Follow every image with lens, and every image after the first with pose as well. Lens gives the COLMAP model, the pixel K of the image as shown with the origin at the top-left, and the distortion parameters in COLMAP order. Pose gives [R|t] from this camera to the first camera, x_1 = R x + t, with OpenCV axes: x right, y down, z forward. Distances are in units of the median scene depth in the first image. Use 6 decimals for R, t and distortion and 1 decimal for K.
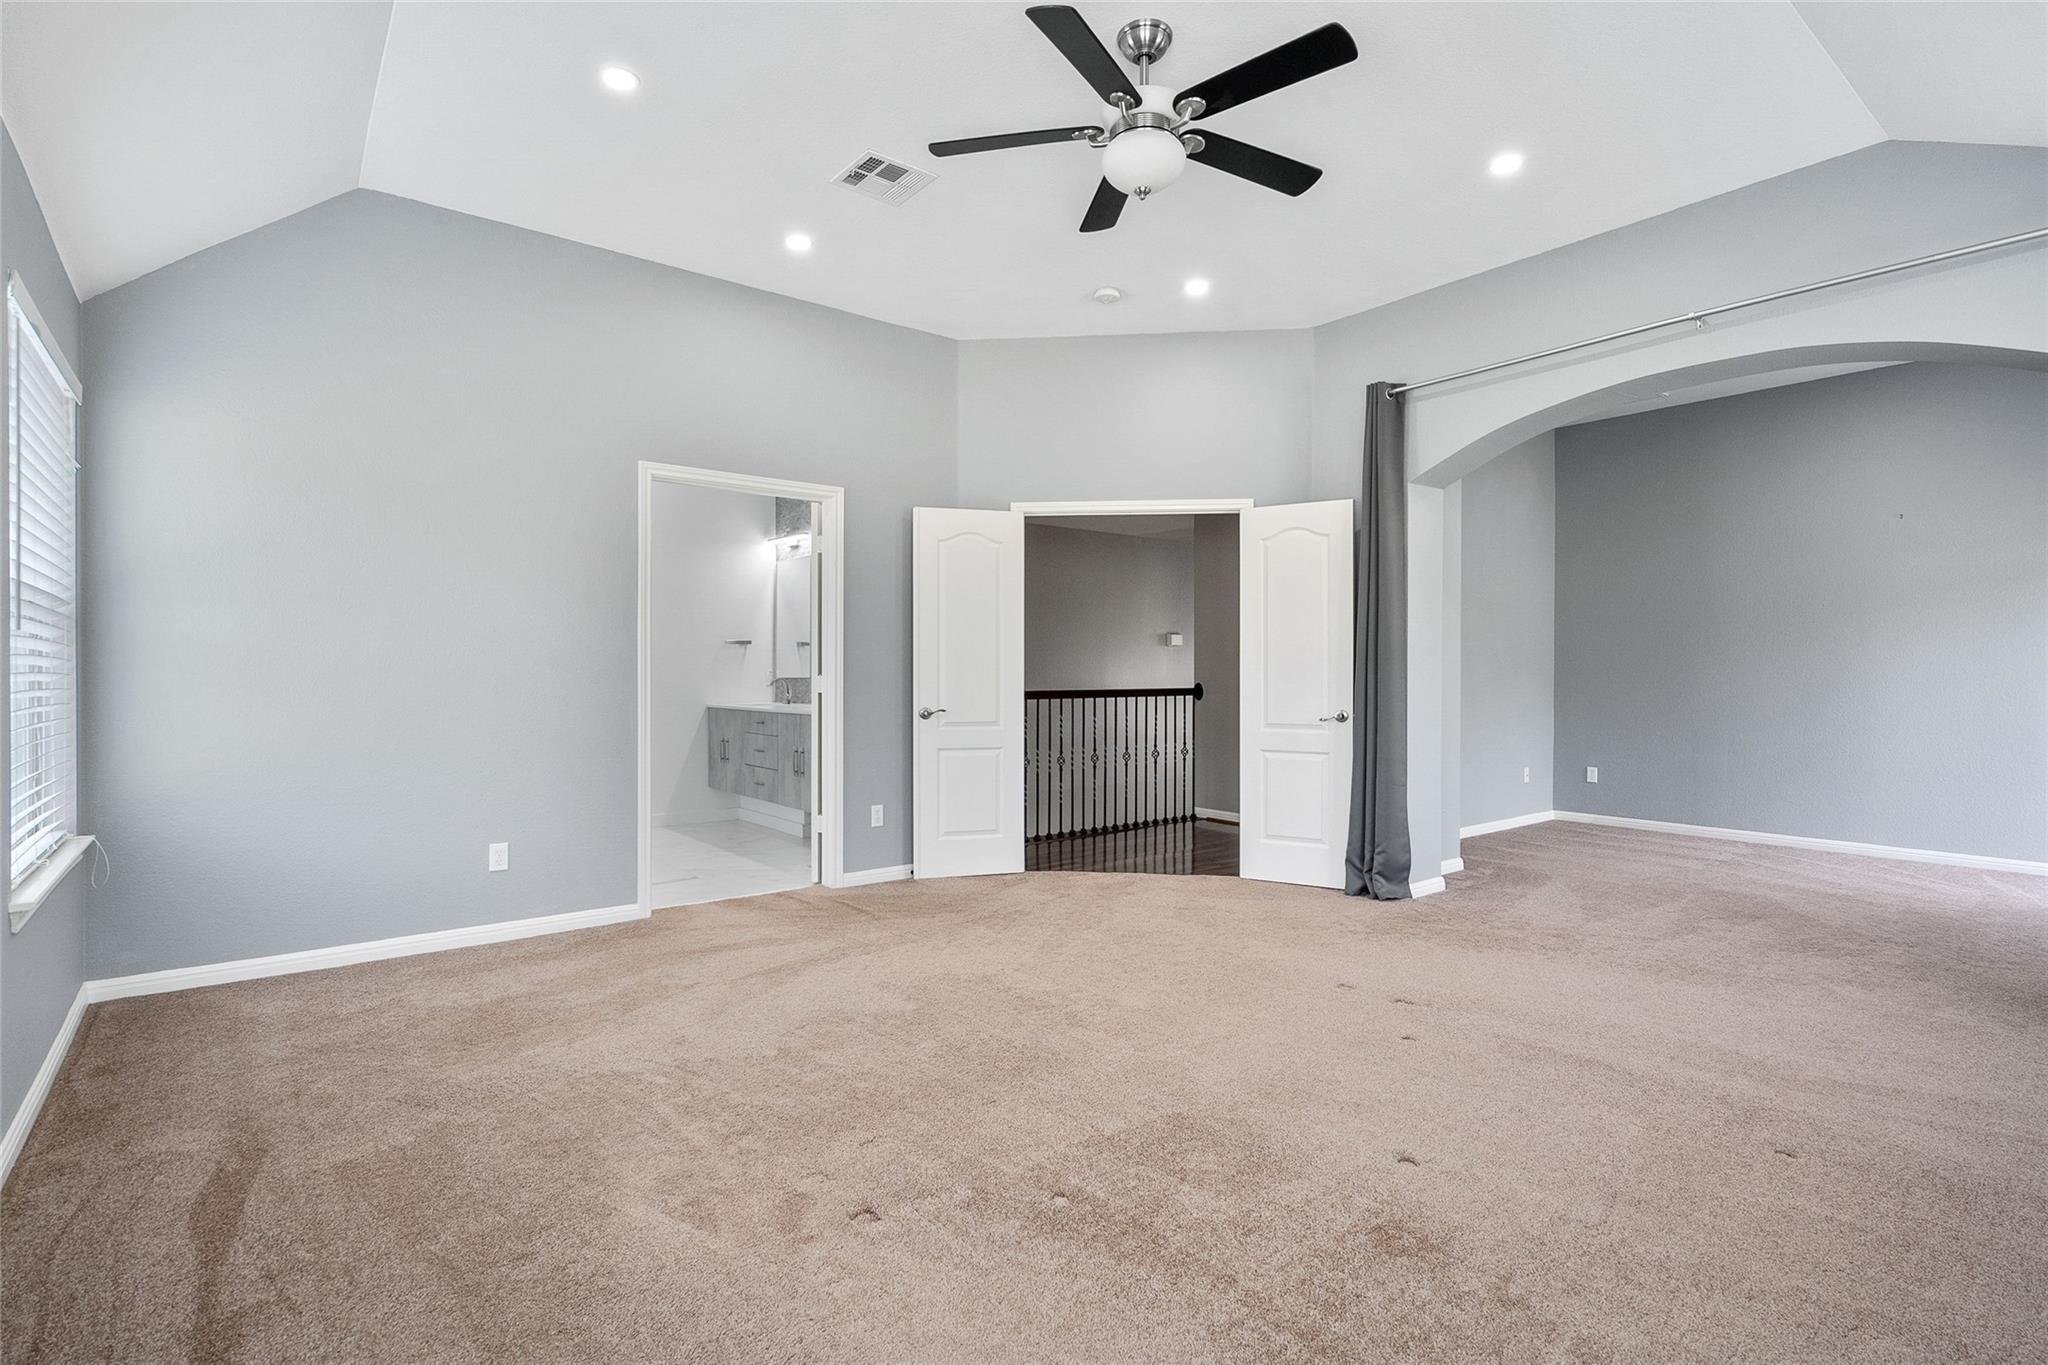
lens RADIAL K [[994.3, 0, 1019.2], [0, 994.3, 678.2], [0, 0, 1]] dist [-0.001393, -0.000020]
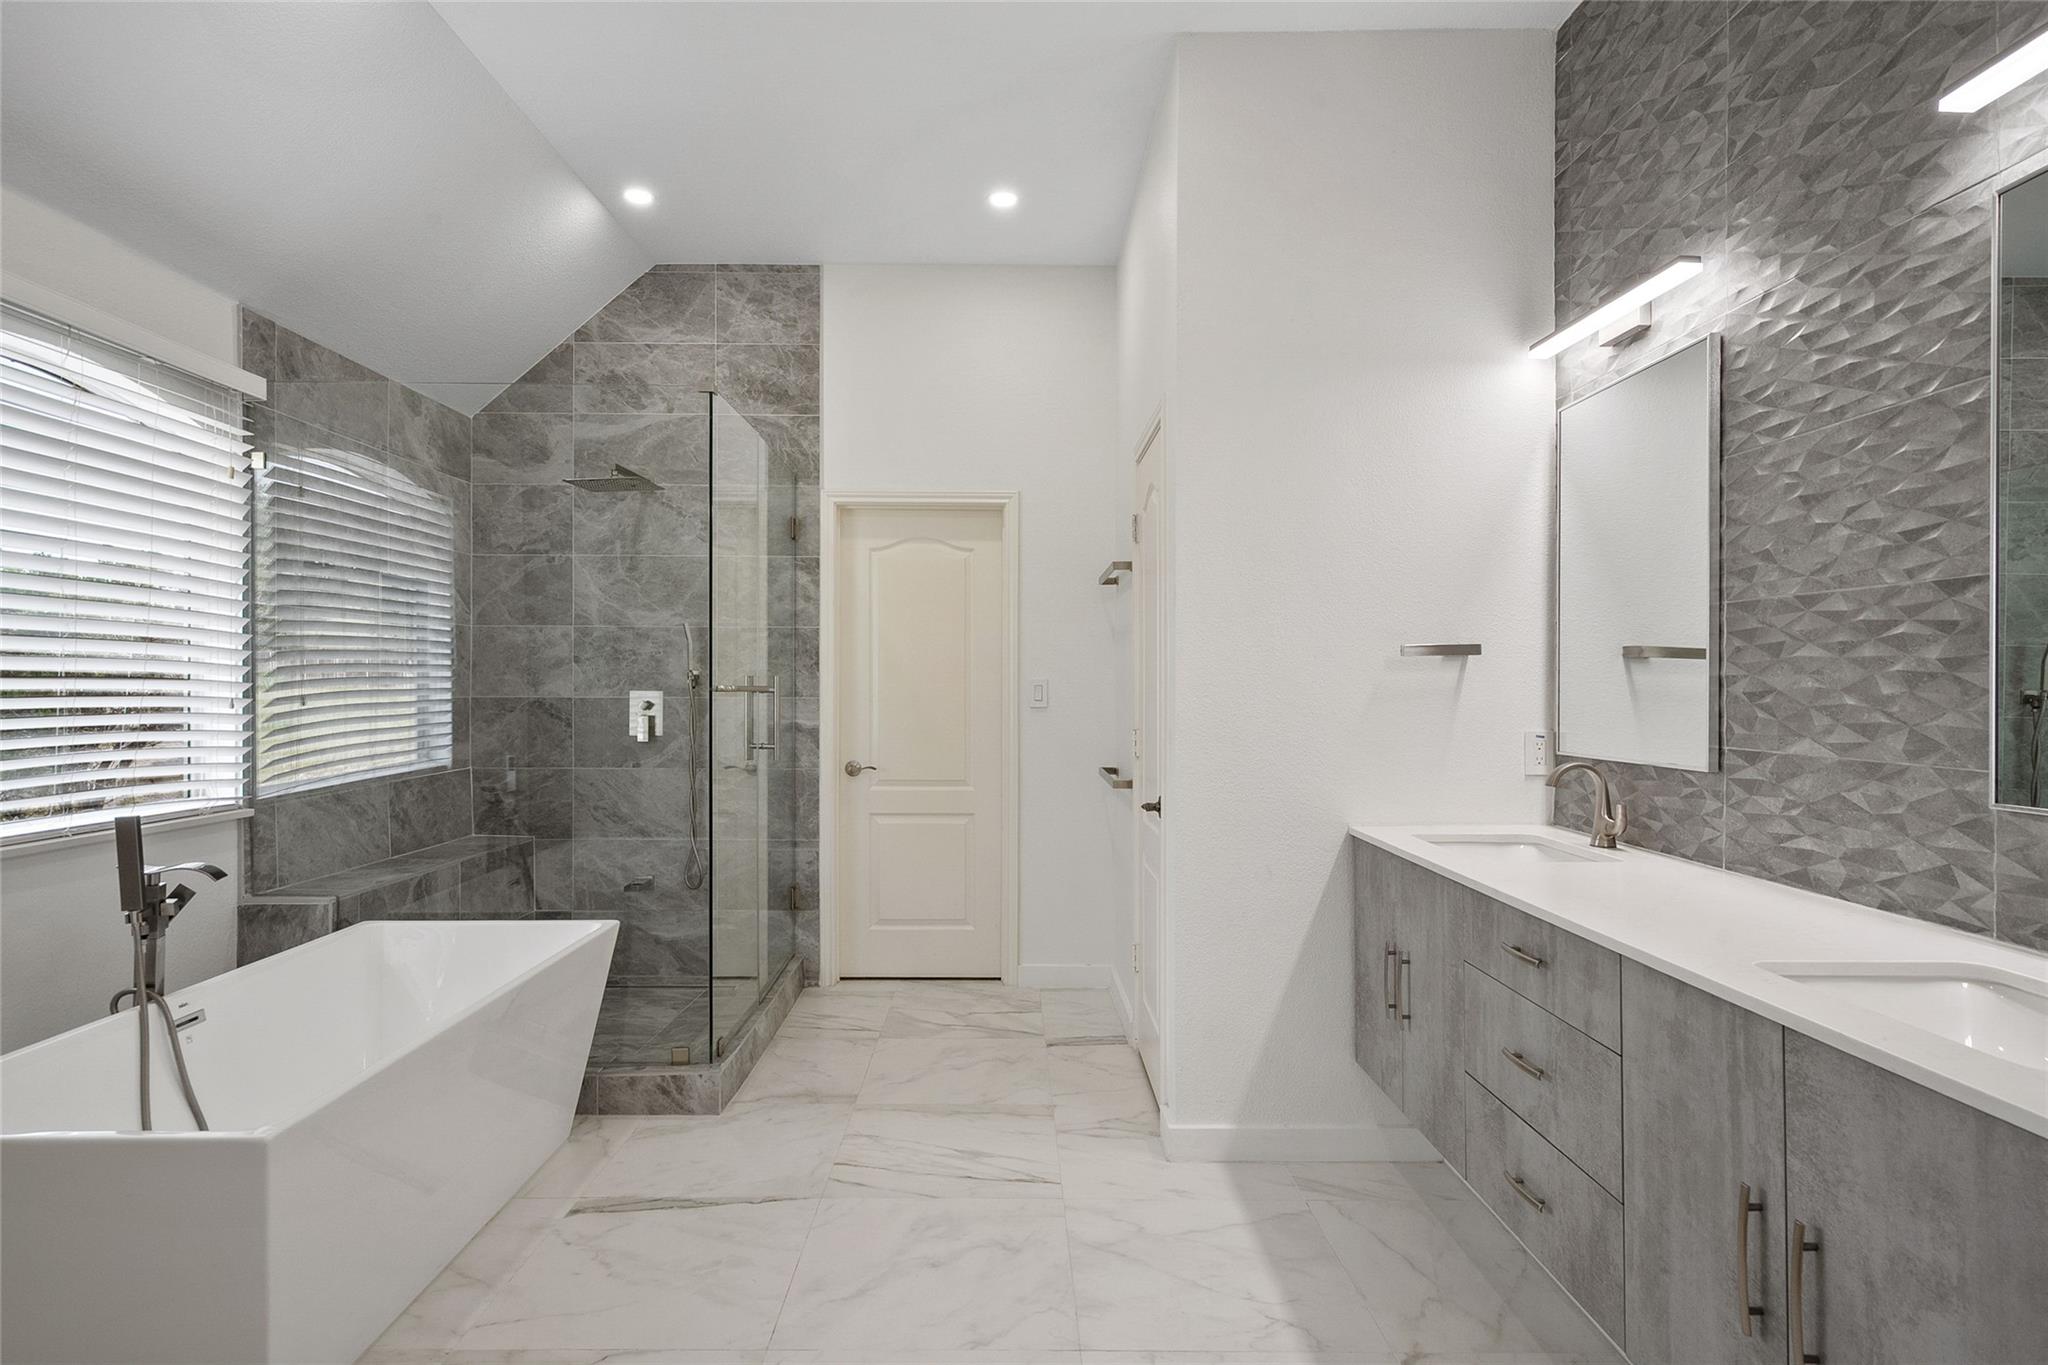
lens RADIAL K [[1040.1, 0, 1016.7], [0, 1040.1, 680.6], [0, 0, 1]] dist [0.000919, 0.000031]
pose [[0.790297, -0.005375, -0.612701, -0.180641], [0.000788, 0.999970, -0.007755, -0.022774], [0.612724, 0.005646, 0.790277, 0.635684]]
